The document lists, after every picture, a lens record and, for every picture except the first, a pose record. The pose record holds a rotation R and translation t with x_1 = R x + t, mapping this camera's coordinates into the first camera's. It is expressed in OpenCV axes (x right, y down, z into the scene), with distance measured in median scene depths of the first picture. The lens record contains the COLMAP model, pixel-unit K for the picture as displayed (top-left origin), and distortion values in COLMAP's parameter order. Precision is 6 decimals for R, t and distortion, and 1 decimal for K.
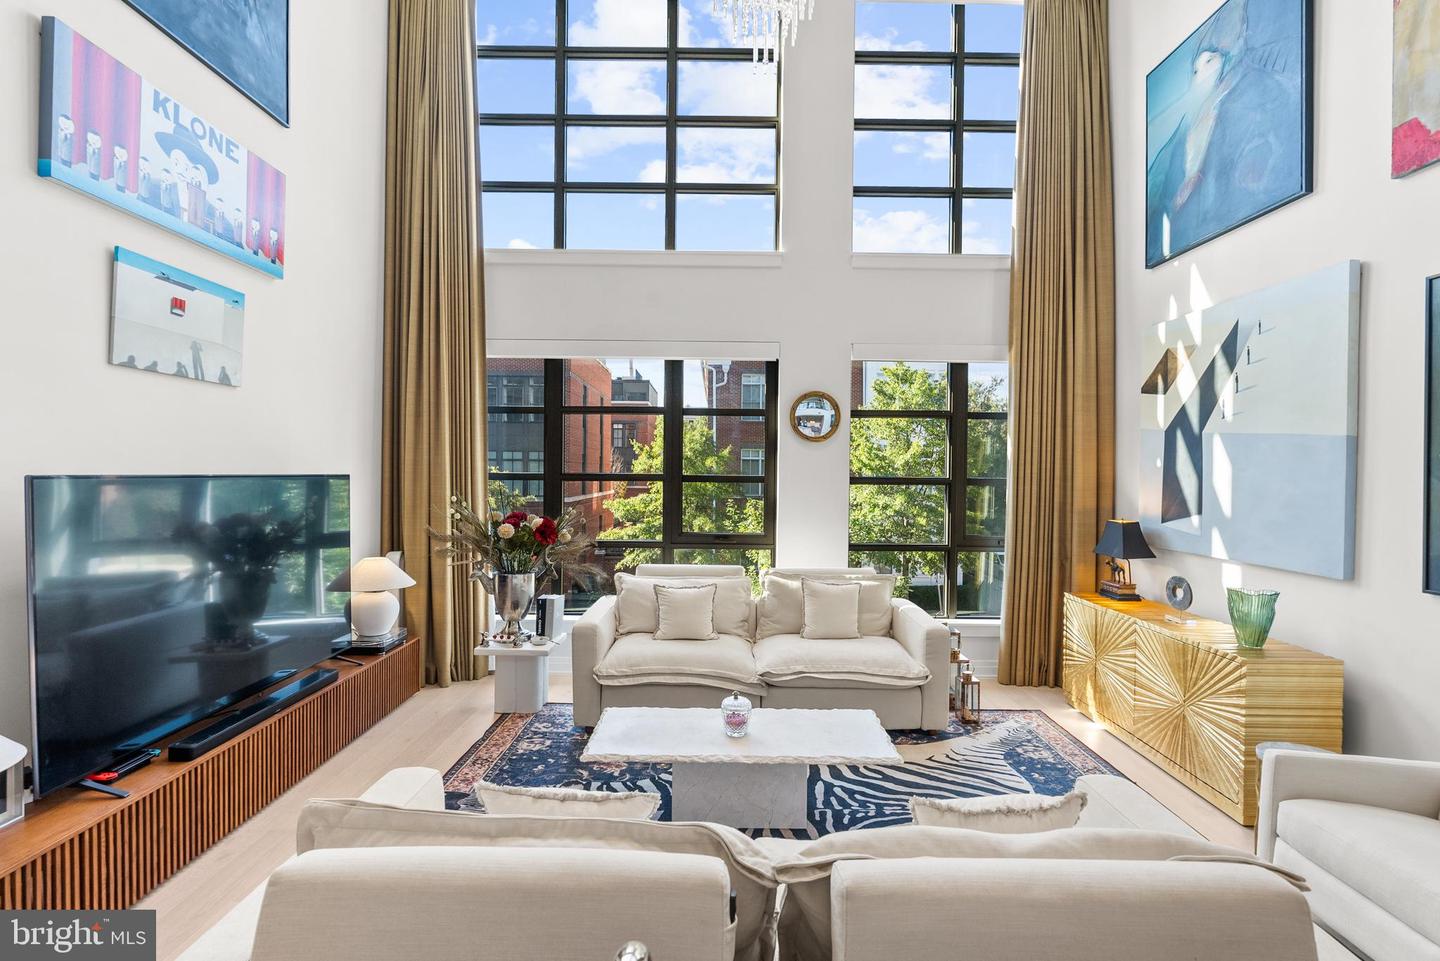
lens RADIAL K [[650.8, 0, 719.5], [0, 650.8, 483.1], [0, 0, 1]] dist [-0.000391, -0.000594]
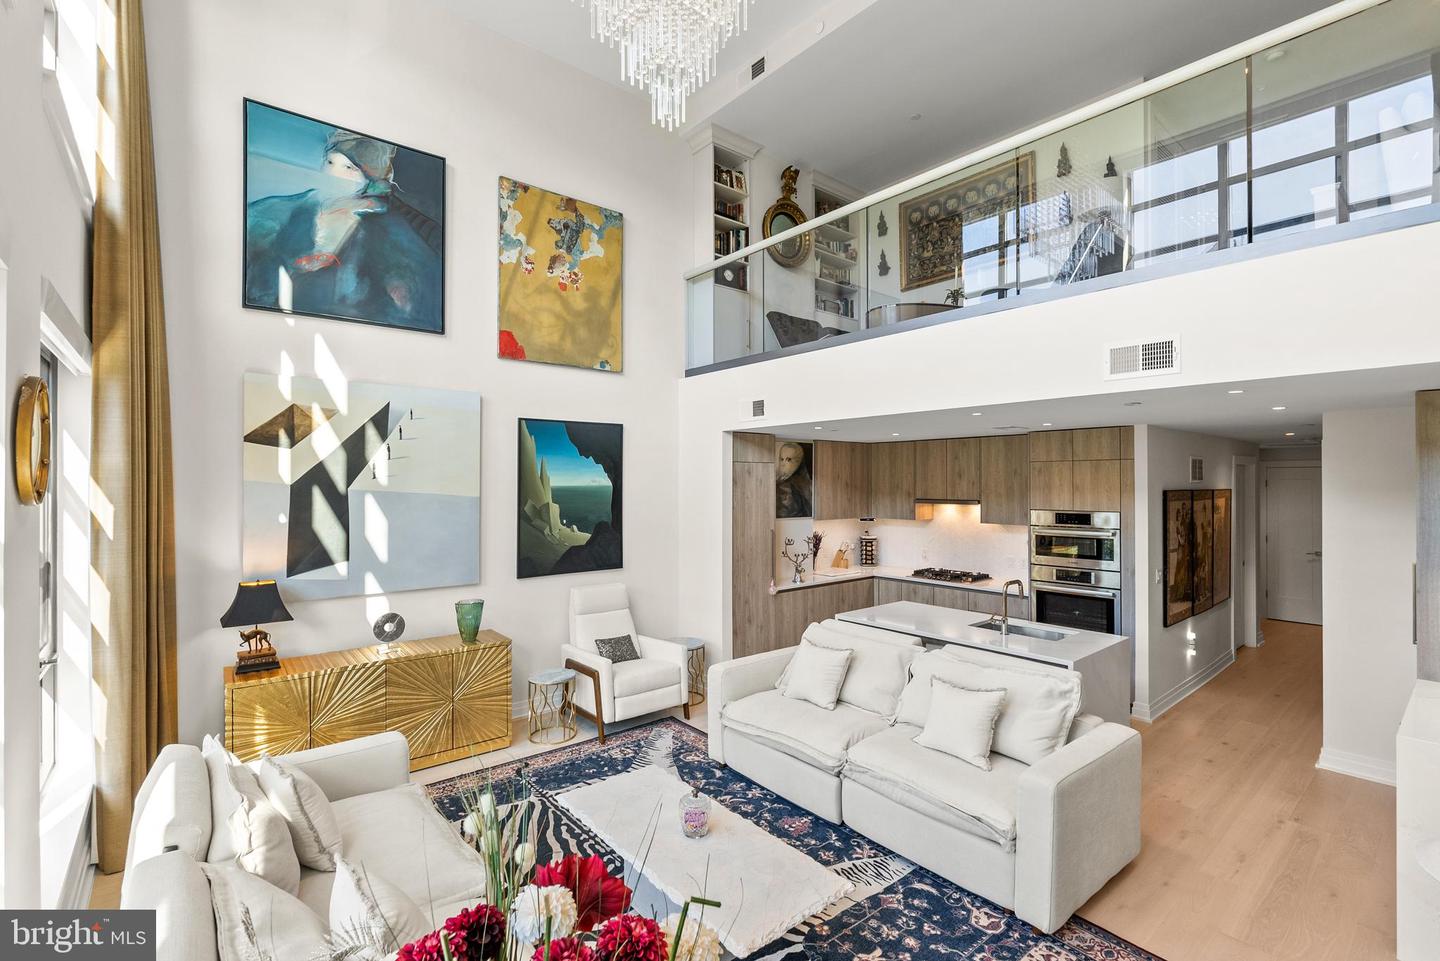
lens RADIAL K [[650.8, 0, 724.4], [0, 650.8, 480.2], [0, 0, 1]] dist [-0.000391, -0.000594]
pose [[-0.643618, -0.002179, 0.765343, -0.544231], [0.011923, 0.999846, 0.012873, -0.097371], [-0.765254, 0.017411, -0.643493, 1.201360]]
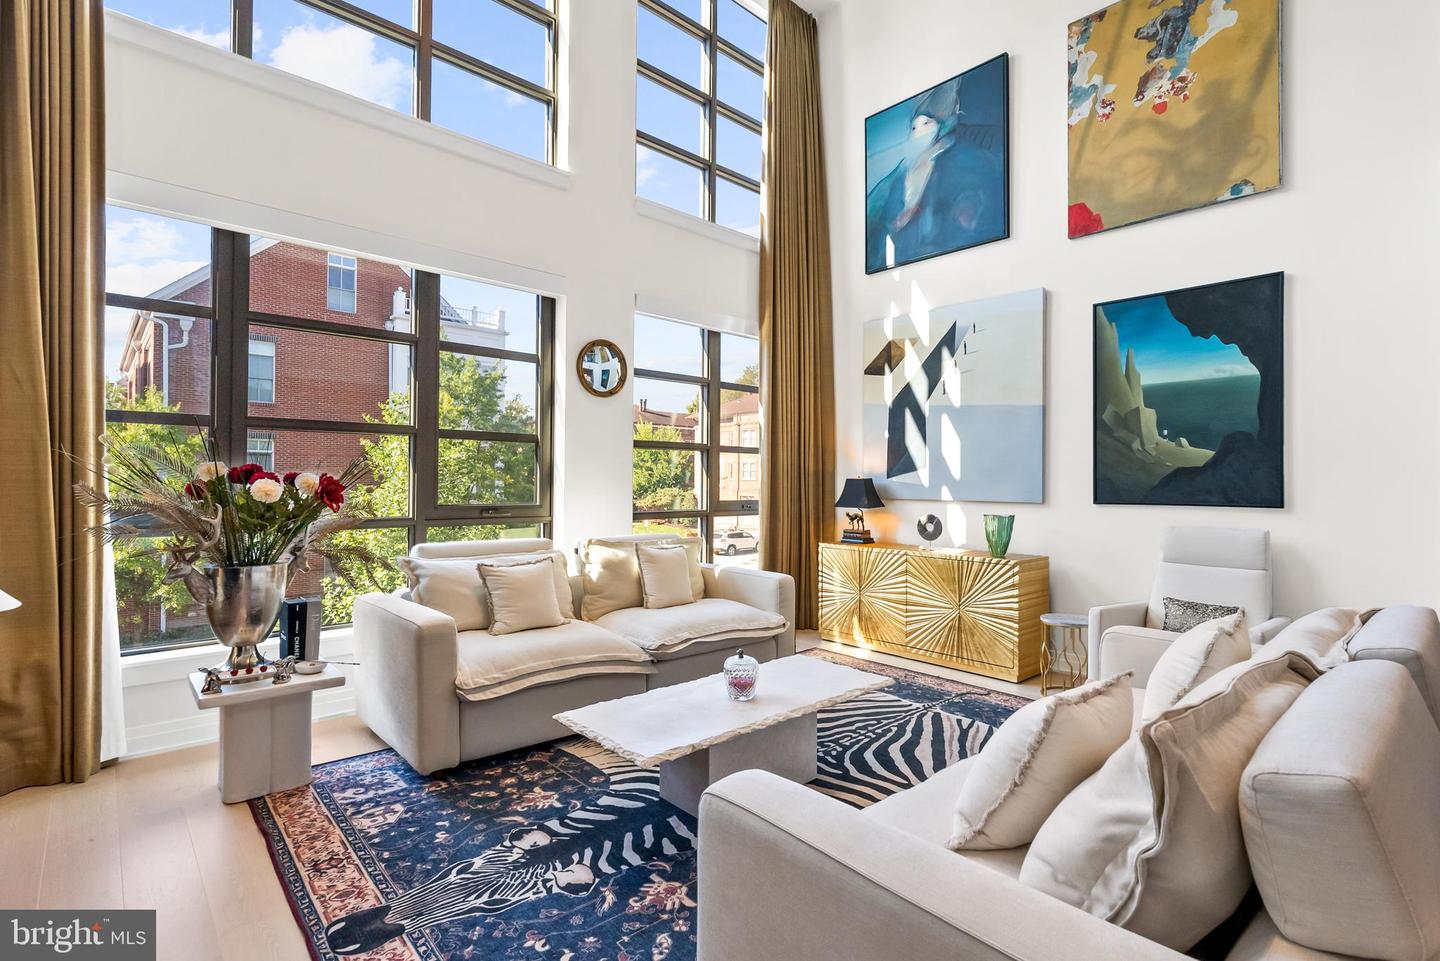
lens RADIAL K [[688.4, 0, 726.1], [0, 688.4, 477.3], [0, 0, 1]] dist [-0.000623, 0.000622]
pose [[0.733047, 0.001977, 0.680175, -0.473887], [0.011713, 0.999811, -0.015529, 0.081129], [-0.680077, 0.019351, 0.732885, 0.259376]]
